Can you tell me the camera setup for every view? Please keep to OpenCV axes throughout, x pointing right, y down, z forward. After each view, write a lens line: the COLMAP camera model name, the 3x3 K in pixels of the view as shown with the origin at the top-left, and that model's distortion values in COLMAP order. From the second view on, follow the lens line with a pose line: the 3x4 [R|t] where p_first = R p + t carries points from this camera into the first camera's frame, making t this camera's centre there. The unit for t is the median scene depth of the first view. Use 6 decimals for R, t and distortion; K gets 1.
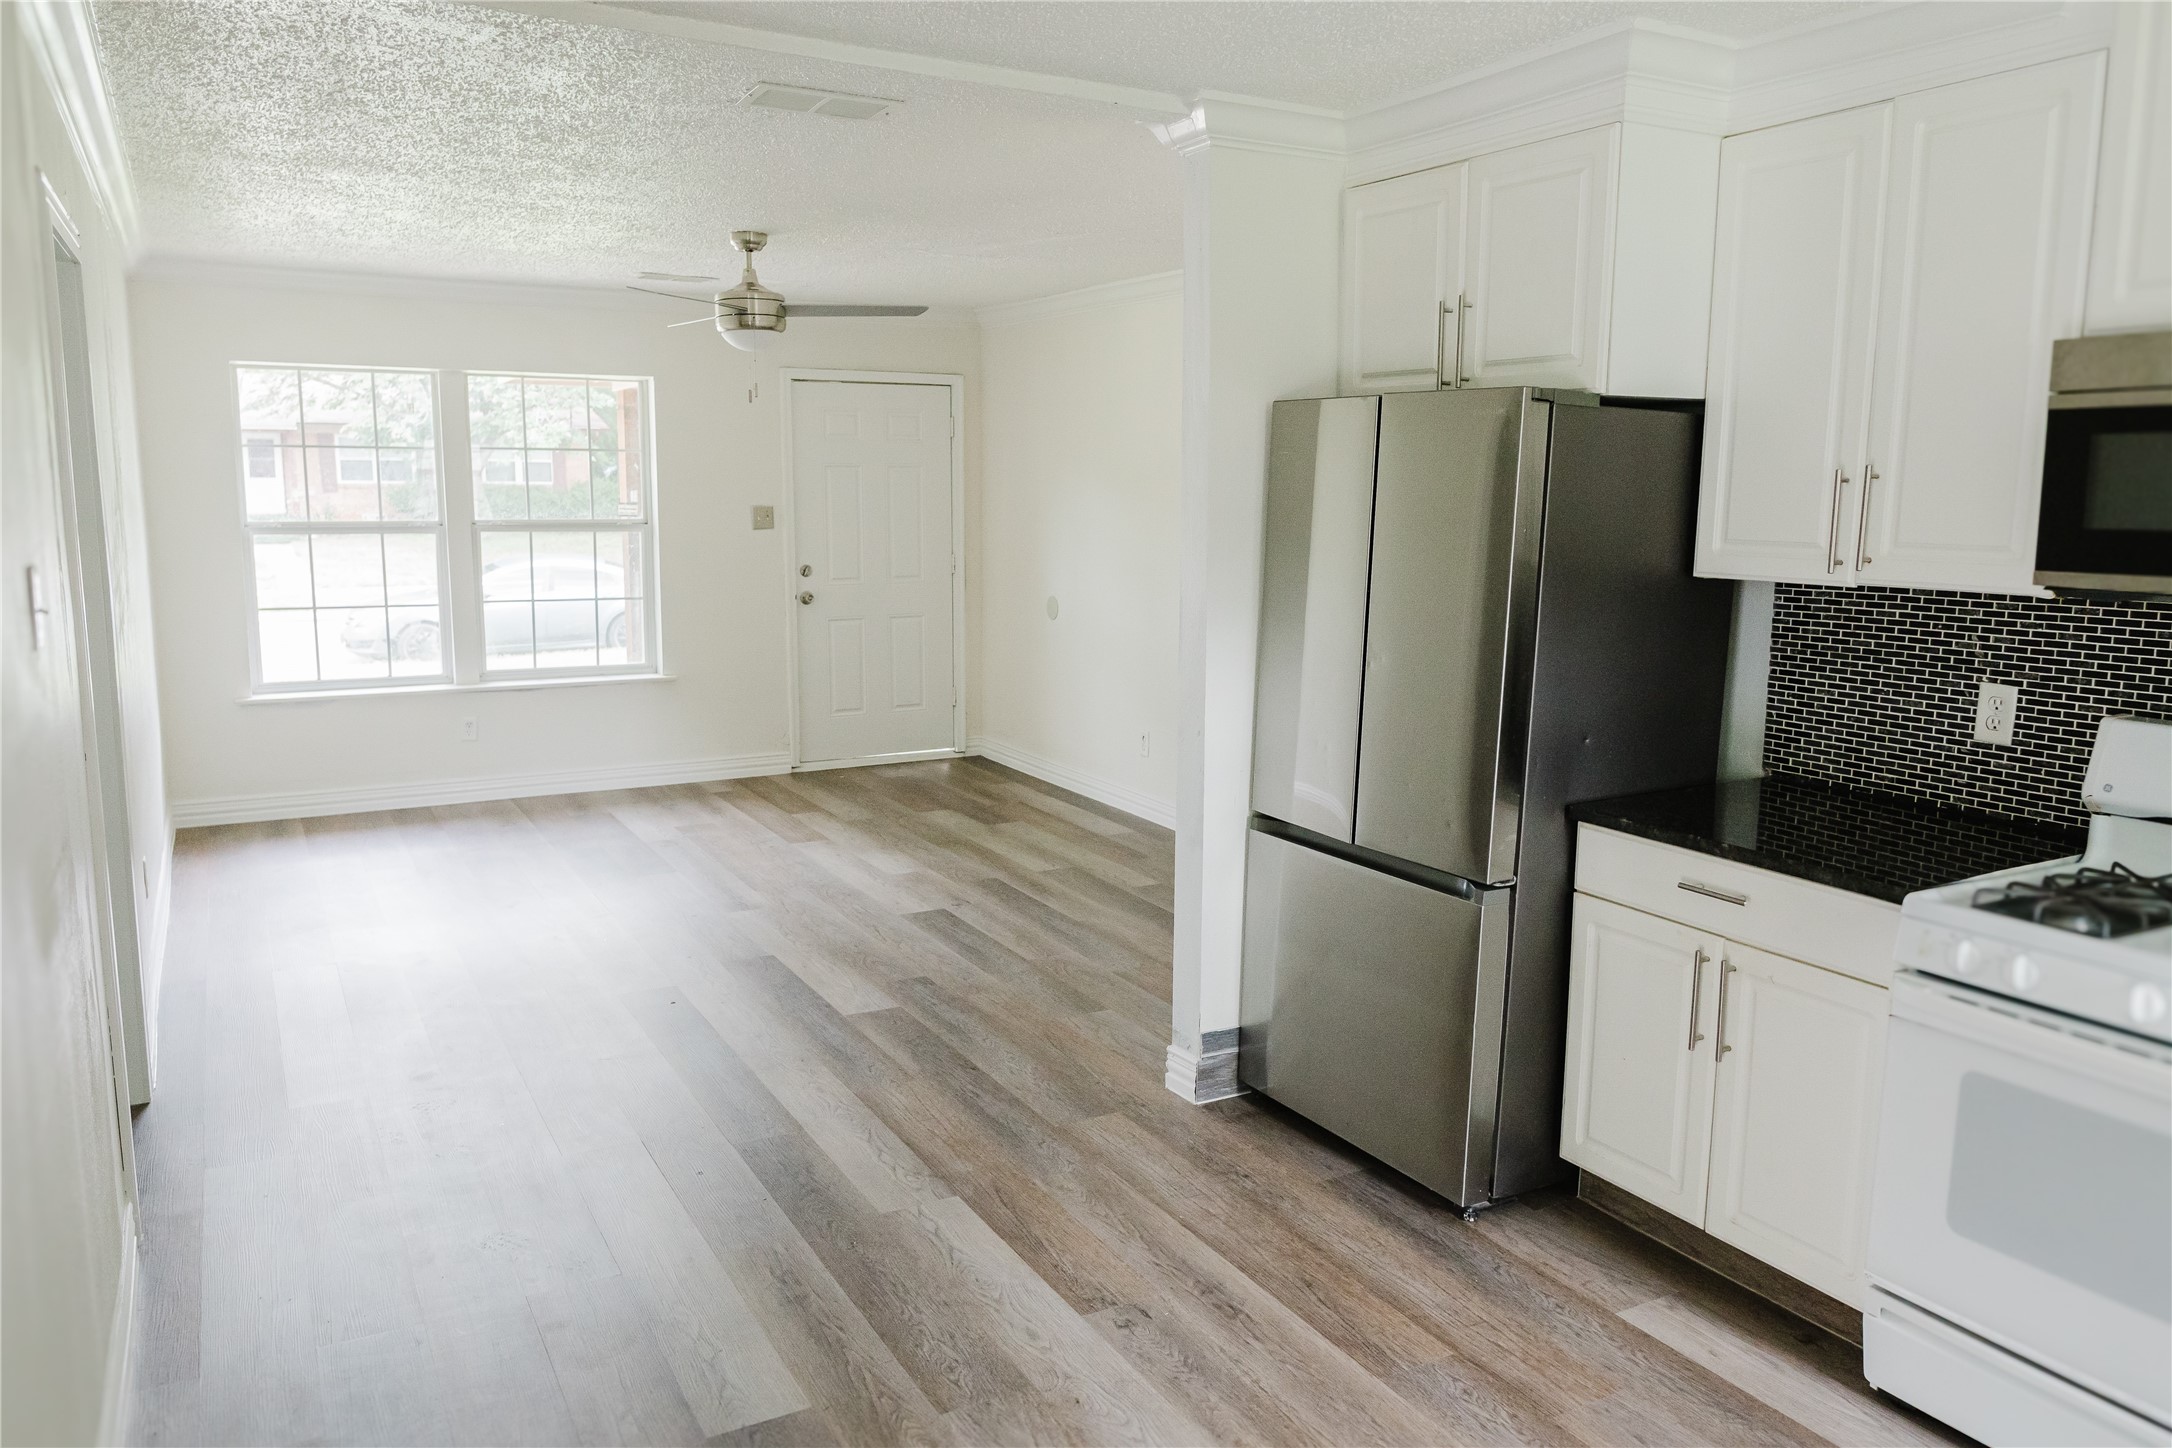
lens RADIAL K [[1539.7, 0, 1093.6], [0, 1539.7, 716.4], [0, 0, 1]] dist [0.001307, 0.001181]
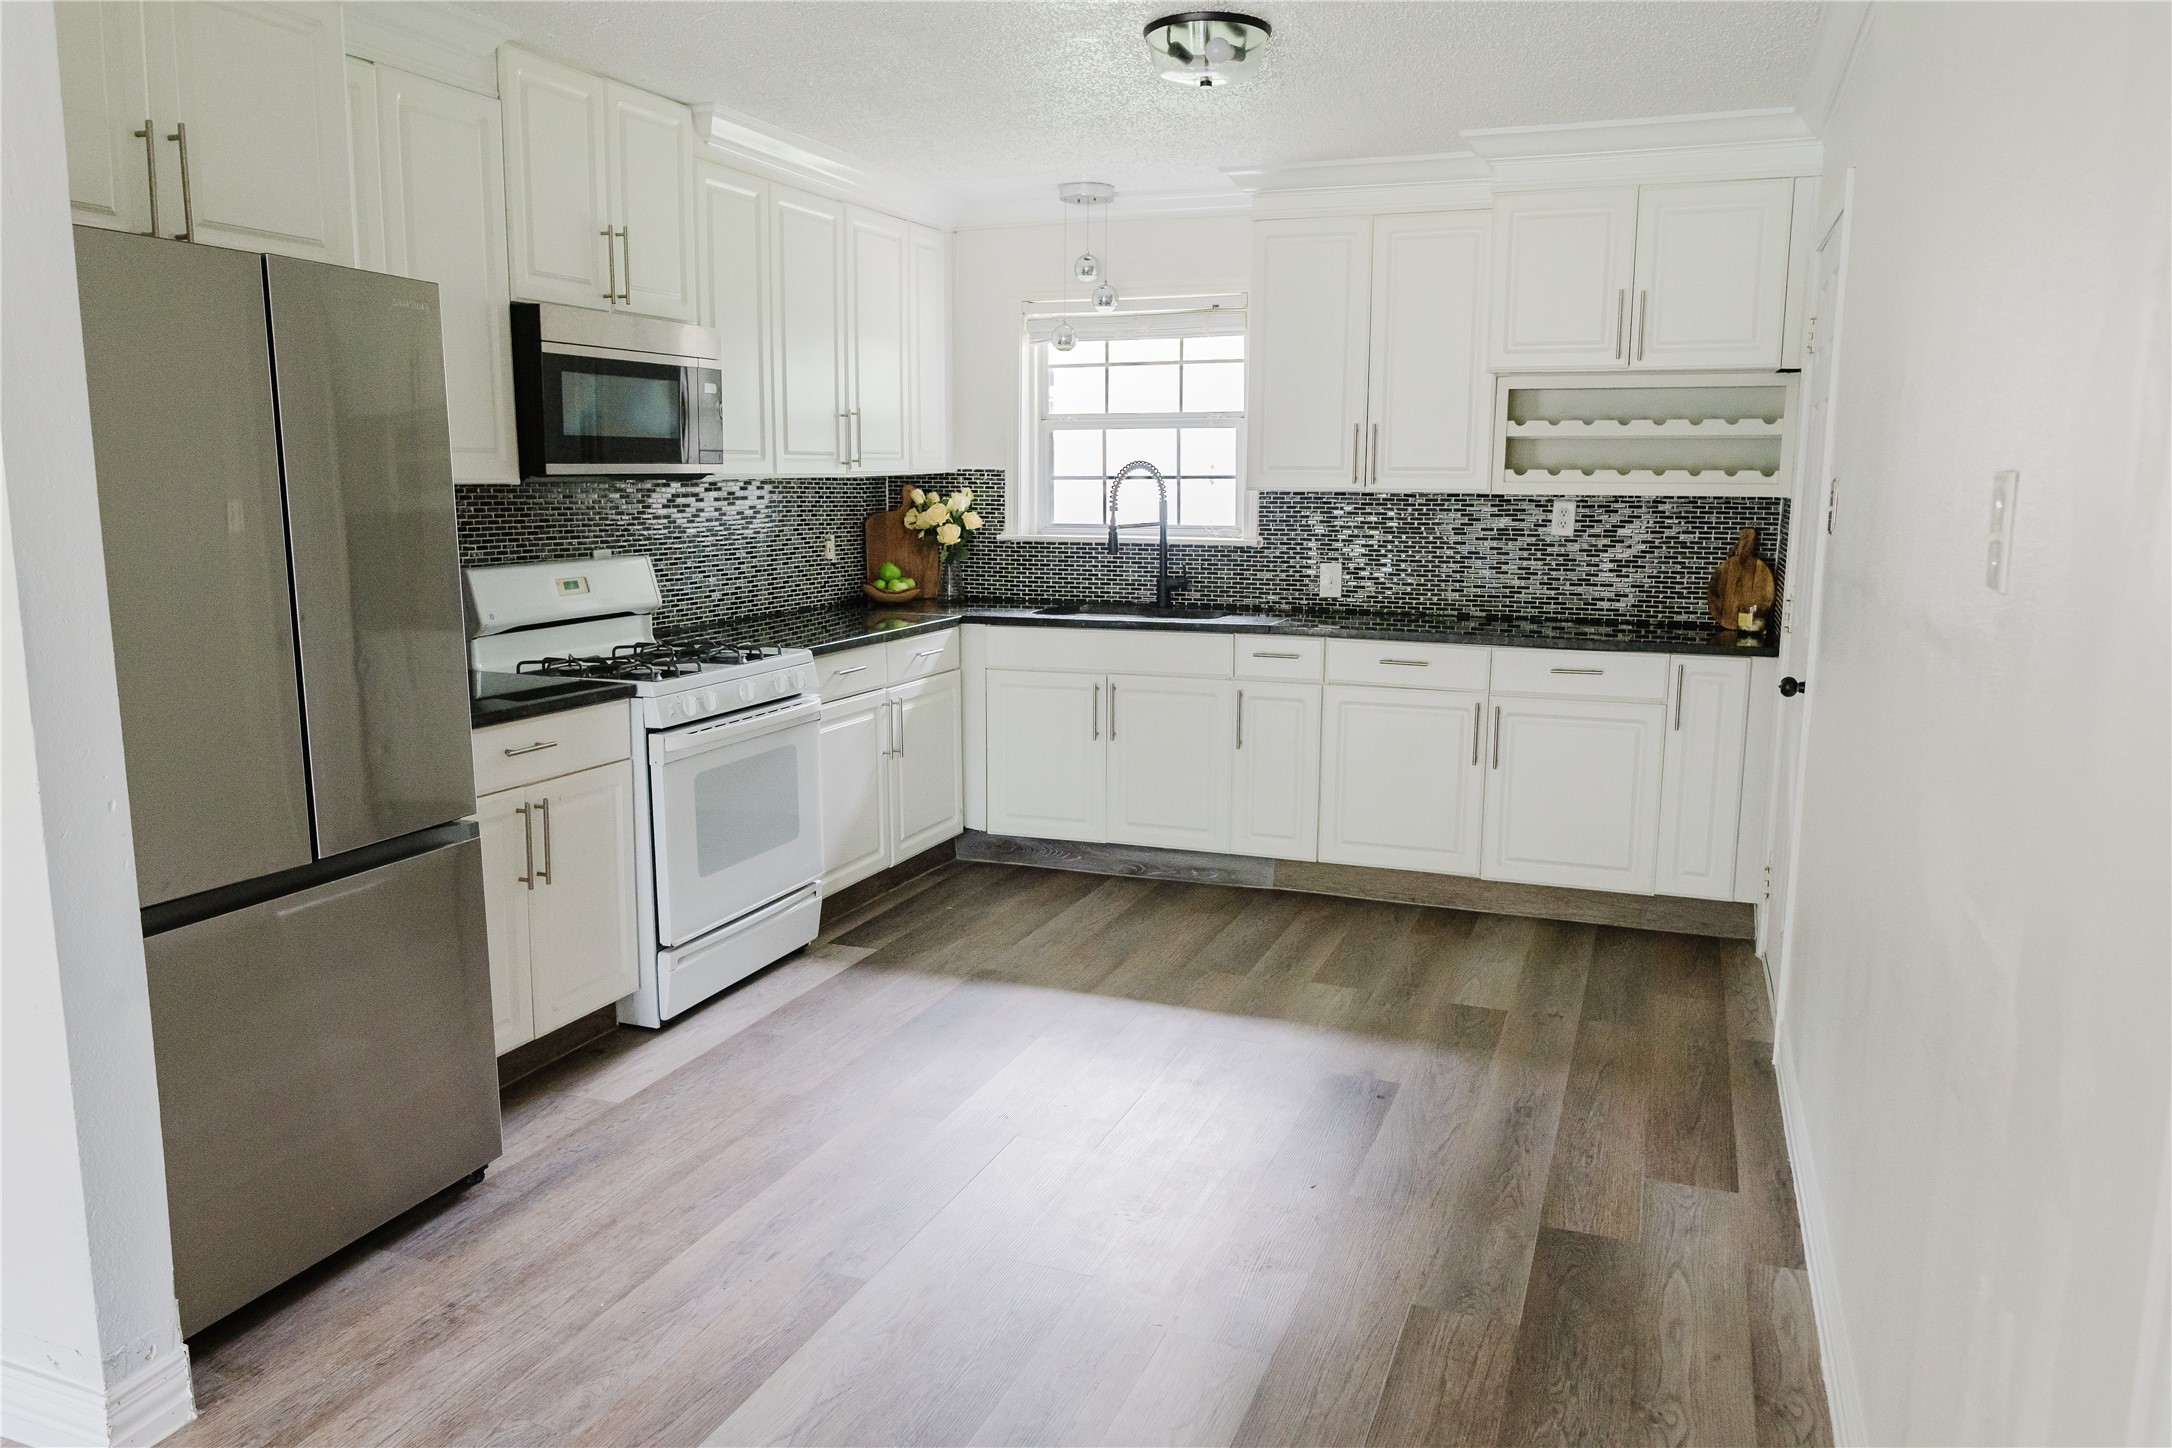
lens RADIAL K [[1521.8, 0, 1085.4], [0, 1521.8, 717.2], [0, 0, 1]] dist [-0.002111, -0.000407]
pose [[-0.630235, -0.140598, 0.763568, -0.693880], [0.100409, 0.960448, 0.259726, -0.155089], [-0.769884, 0.240357, -0.591191, 1.259841]]
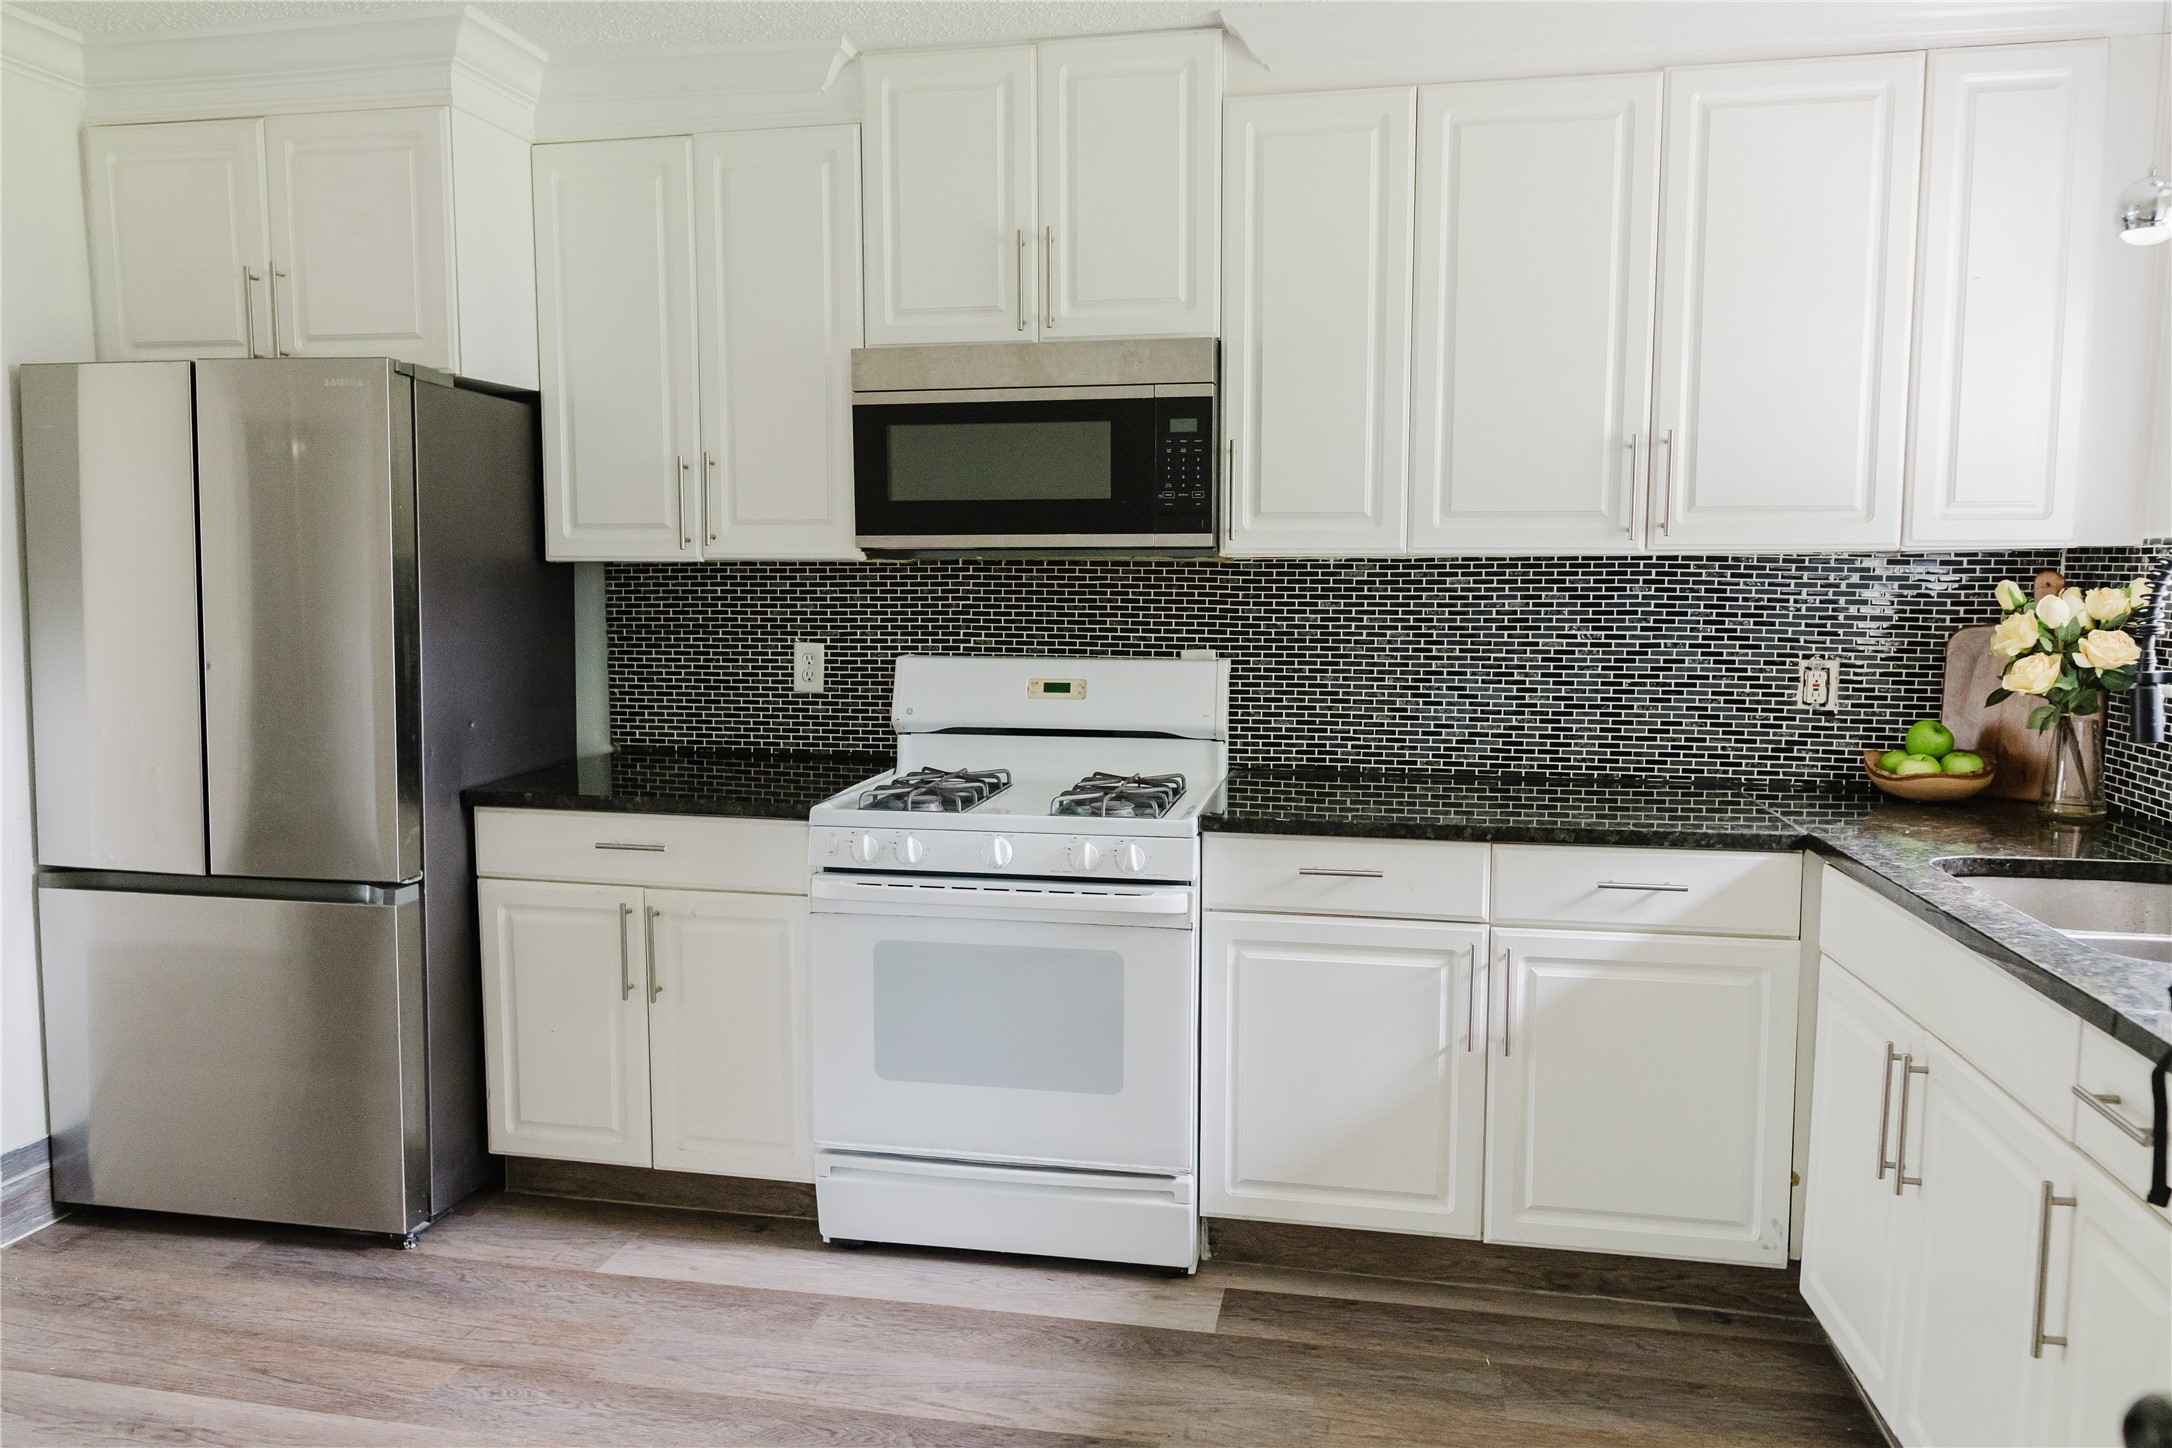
lens RADIAL K [[1521.8, 0, 1085.4], [0, 1521.8, 717.2], [0, 0, 1]] dist [-0.002111, -0.000407]
pose [[0.653539, -0.085322, 0.752069, -0.163098], [0.117295, 0.993039, 0.010732, 0.048101], [-0.747749, 0.081201, 0.658997, 0.061968]]
